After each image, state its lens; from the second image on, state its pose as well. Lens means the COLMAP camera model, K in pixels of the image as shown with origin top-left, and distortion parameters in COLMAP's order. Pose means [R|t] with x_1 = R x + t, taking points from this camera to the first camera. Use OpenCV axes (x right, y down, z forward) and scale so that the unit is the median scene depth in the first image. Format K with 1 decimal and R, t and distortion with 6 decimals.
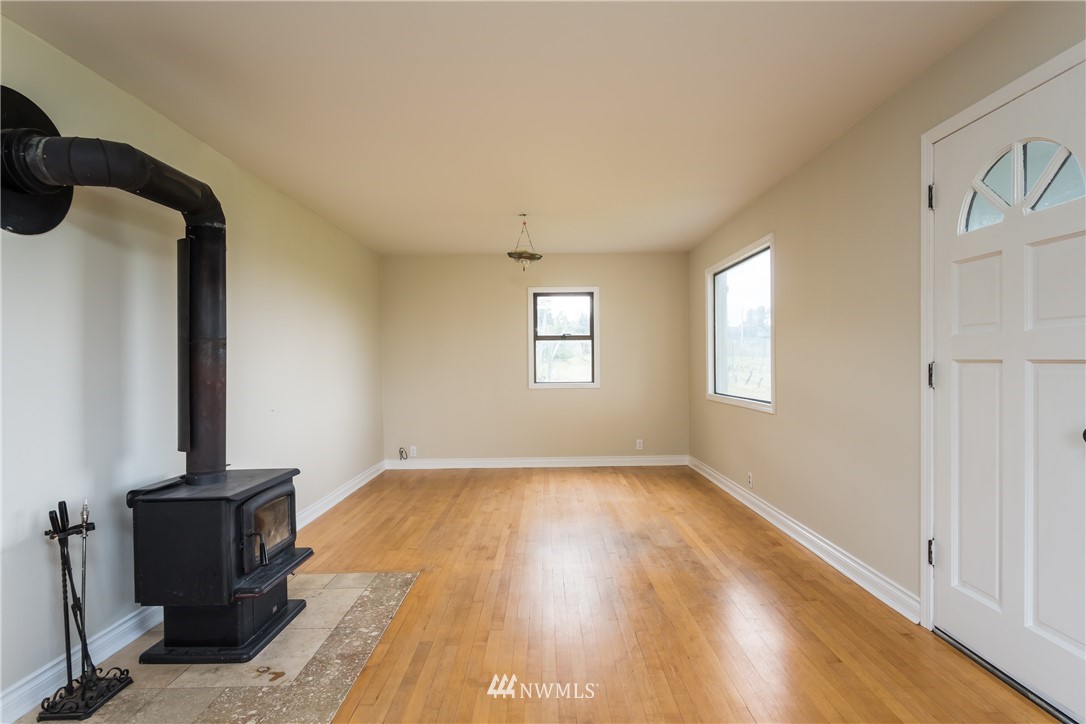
lens RADIAL K [[582.6, 0, 546.9], [0, 582.6, 369.1], [0, 0, 1]] dist [-0.008361, -0.000345]
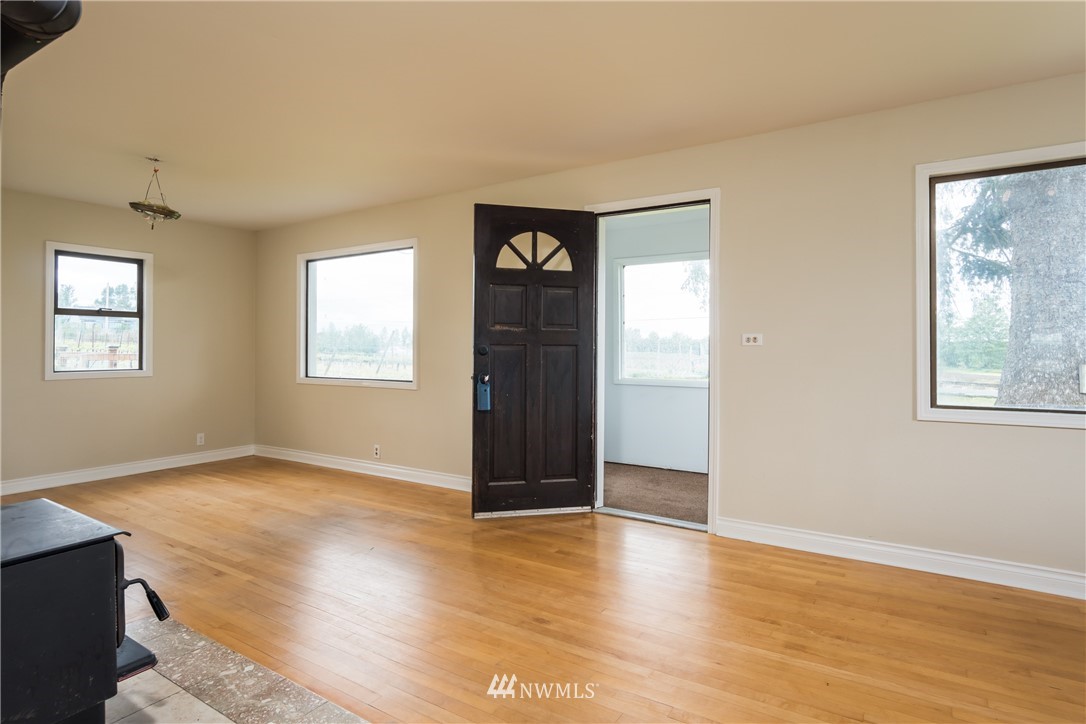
lens RADIAL K [[582.6, 0, 548.9], [0, 582.6, 357.4], [0, 0, 1]] dist [-0.008361, -0.000345]
pose [[0.549526, -0.003260, 0.835470, -0.404374], [0.003511, 0.999993, 0.001593, 0.008712], [-0.835469, 0.002059, 0.549533, 0.105654]]
